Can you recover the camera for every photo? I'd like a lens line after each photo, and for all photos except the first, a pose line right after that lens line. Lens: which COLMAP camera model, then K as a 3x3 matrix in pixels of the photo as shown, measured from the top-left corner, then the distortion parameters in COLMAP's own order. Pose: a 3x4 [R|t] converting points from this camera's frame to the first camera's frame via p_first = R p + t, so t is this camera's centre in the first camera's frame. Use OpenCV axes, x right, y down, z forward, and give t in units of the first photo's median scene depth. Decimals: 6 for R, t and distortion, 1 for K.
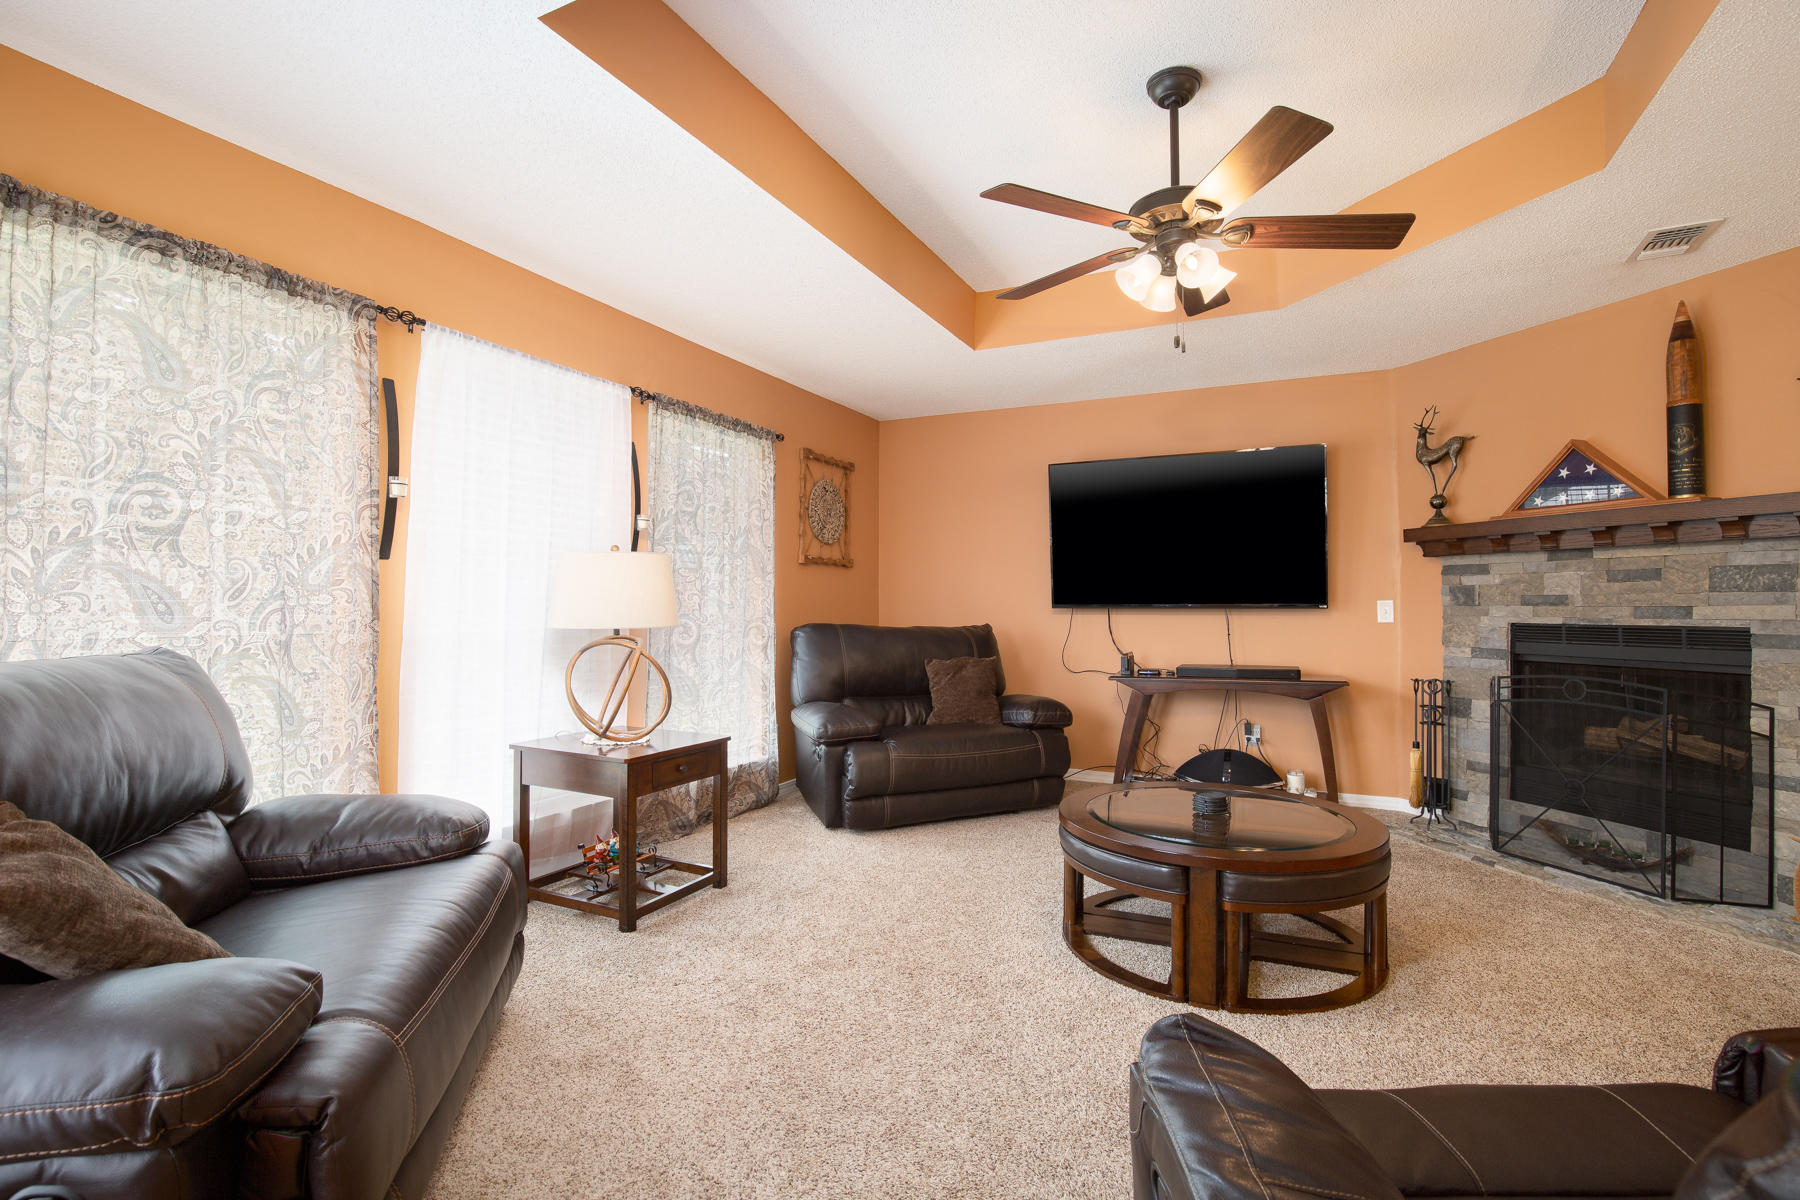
lens RADIAL K [[825.0, 0, 896.1], [0, 825.0, 591.0], [0, 0, 1]] dist [-0.005842, -0.000369]
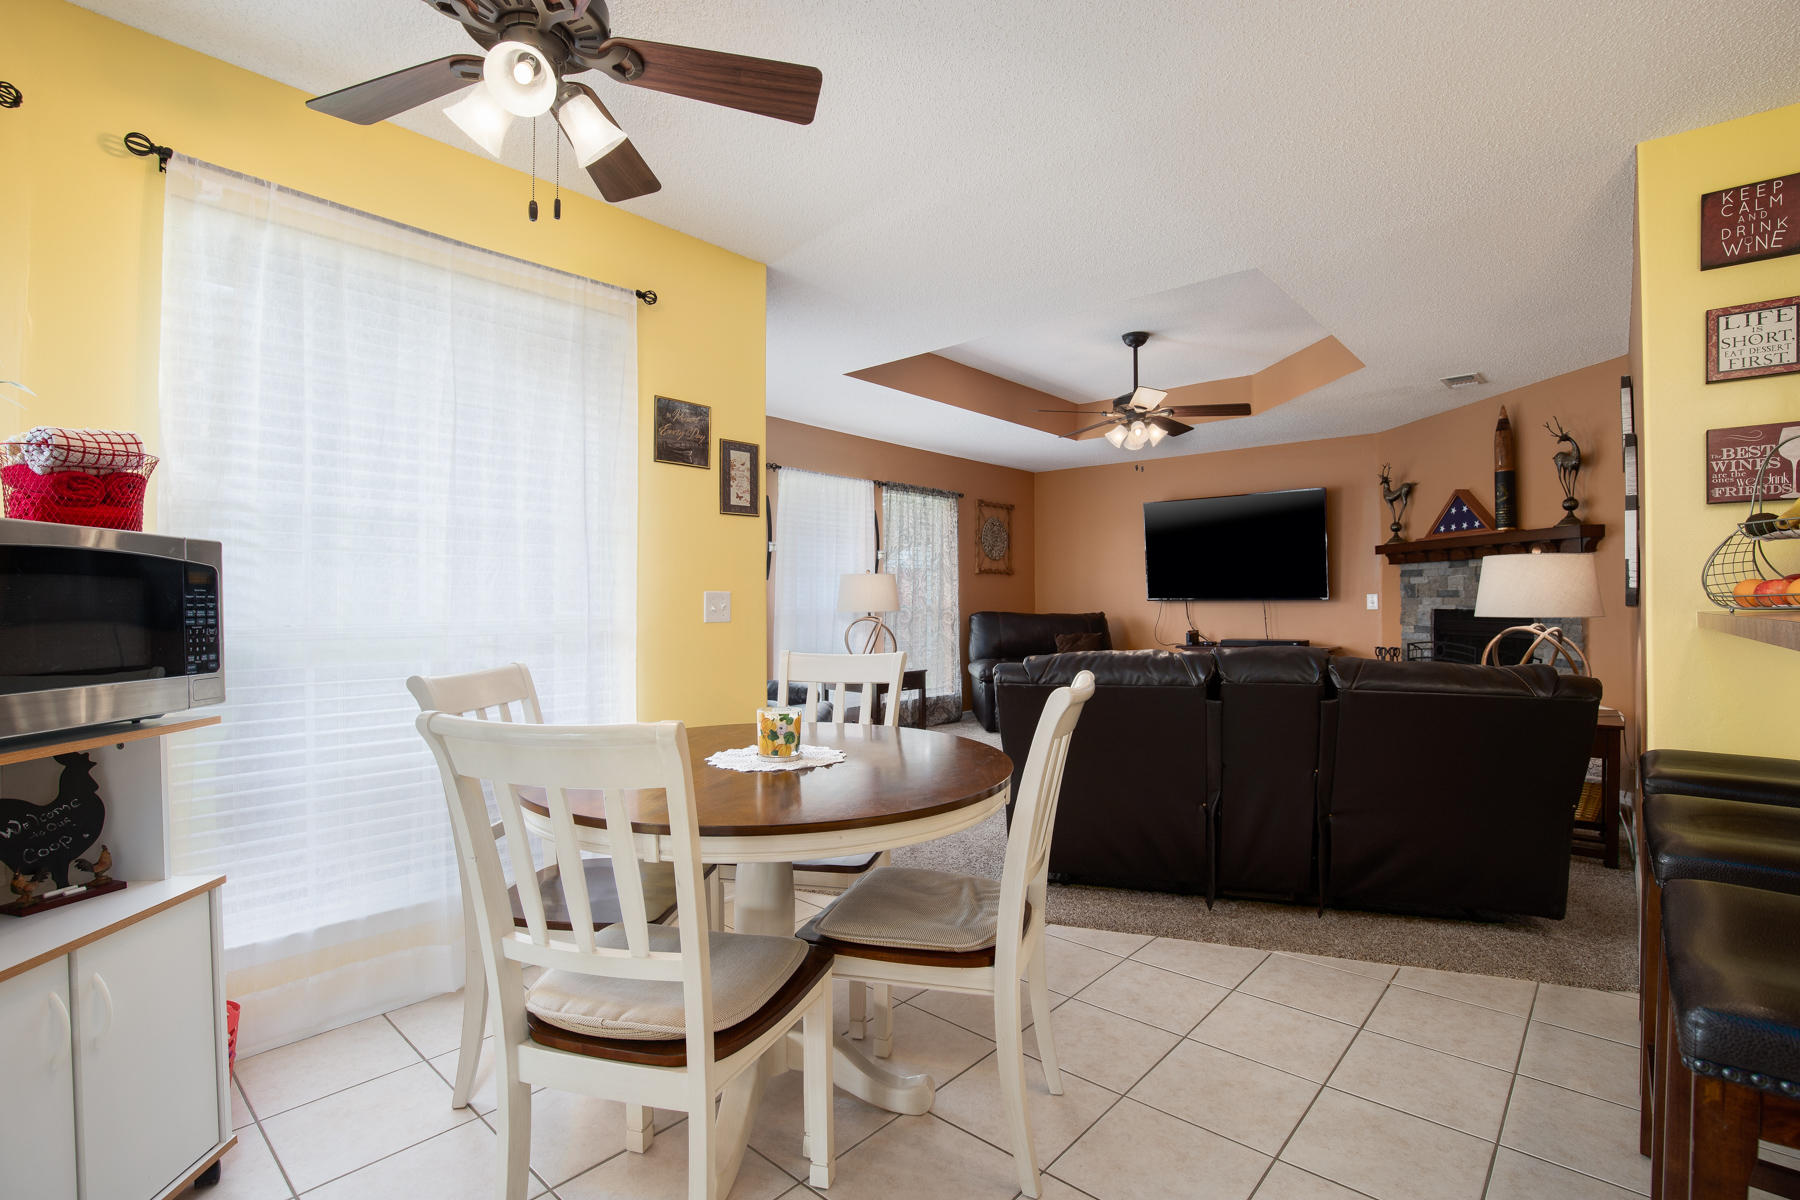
lens RADIAL K [[825.0, 0, 900.5], [0, 825.0, 600.6], [0, 0, 1]] dist [-0.005842, -0.000369]
pose [[0.964501, -0.006145, -0.264007, 0.184751], [0.010580, 0.999826, 0.015383, -0.008683], [0.263866, -0.017630, 0.964398, -0.641902]]
